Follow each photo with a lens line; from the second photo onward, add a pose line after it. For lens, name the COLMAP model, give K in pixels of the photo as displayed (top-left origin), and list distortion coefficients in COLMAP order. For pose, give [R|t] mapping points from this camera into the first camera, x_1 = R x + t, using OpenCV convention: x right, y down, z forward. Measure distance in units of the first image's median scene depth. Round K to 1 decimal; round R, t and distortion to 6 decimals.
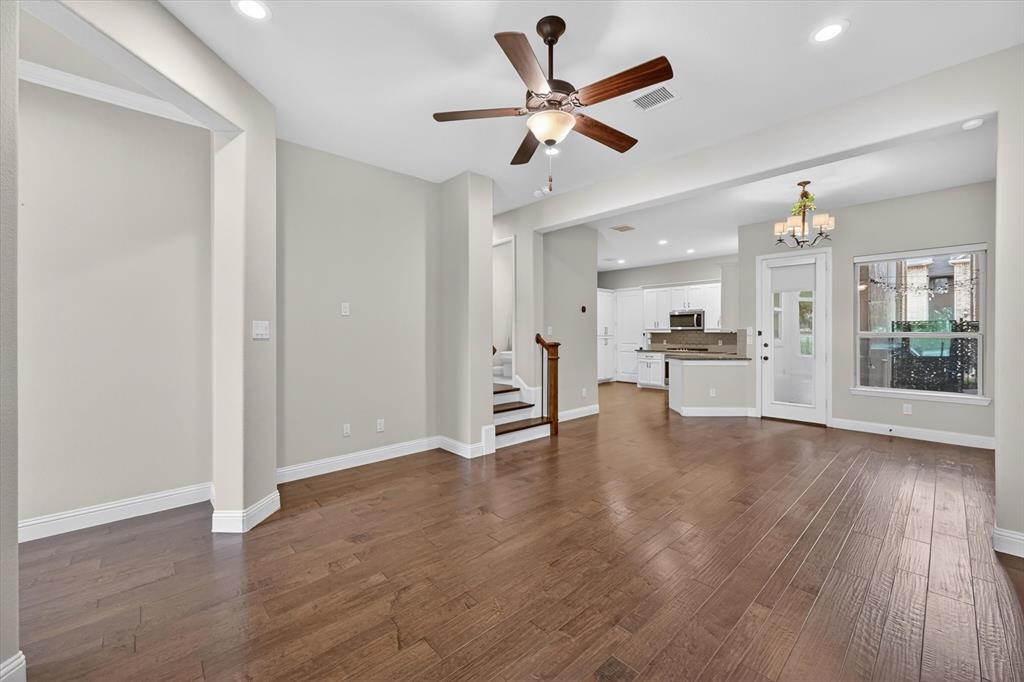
lens RADIAL K [[406.2, 0, 513.6], [0, 406.2, 335.2], [0, 0, 1]] dist [0.000226, 0.000374]
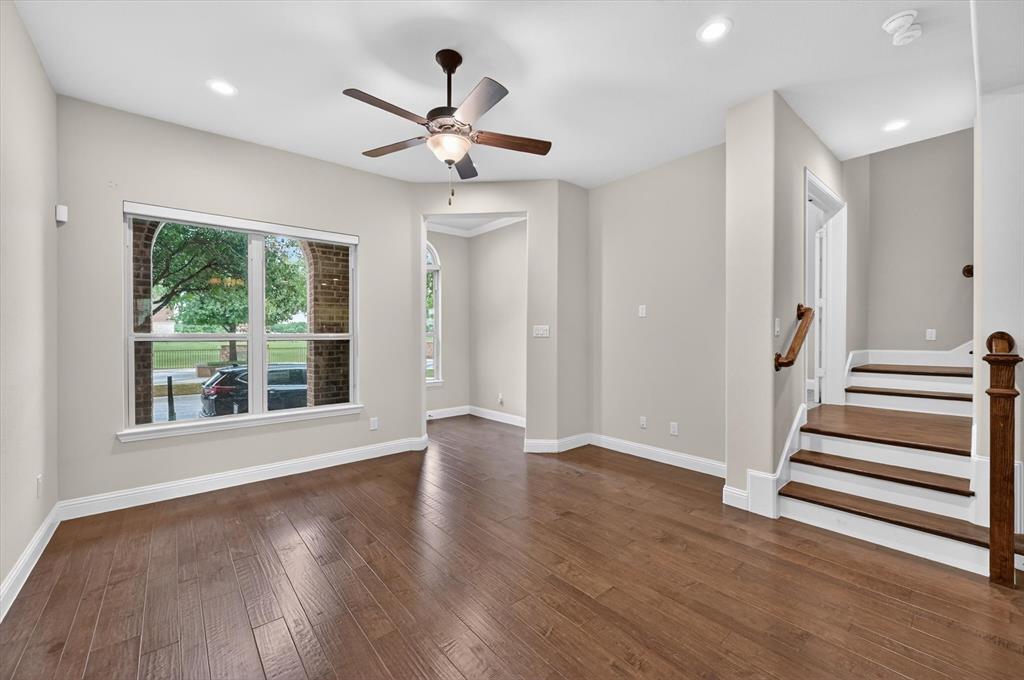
lens RADIAL K [[406.2, 0, 514.8], [0, 406.2, 338.7], [0, 0, 1]] dist [0.000226, 0.000374]
pose [[-0.041191, 0.010796, -0.999093, 0.741166], [-0.003070, 0.999936, 0.010932, -0.000833], [0.999147, 0.003518, -0.041155, 0.753958]]
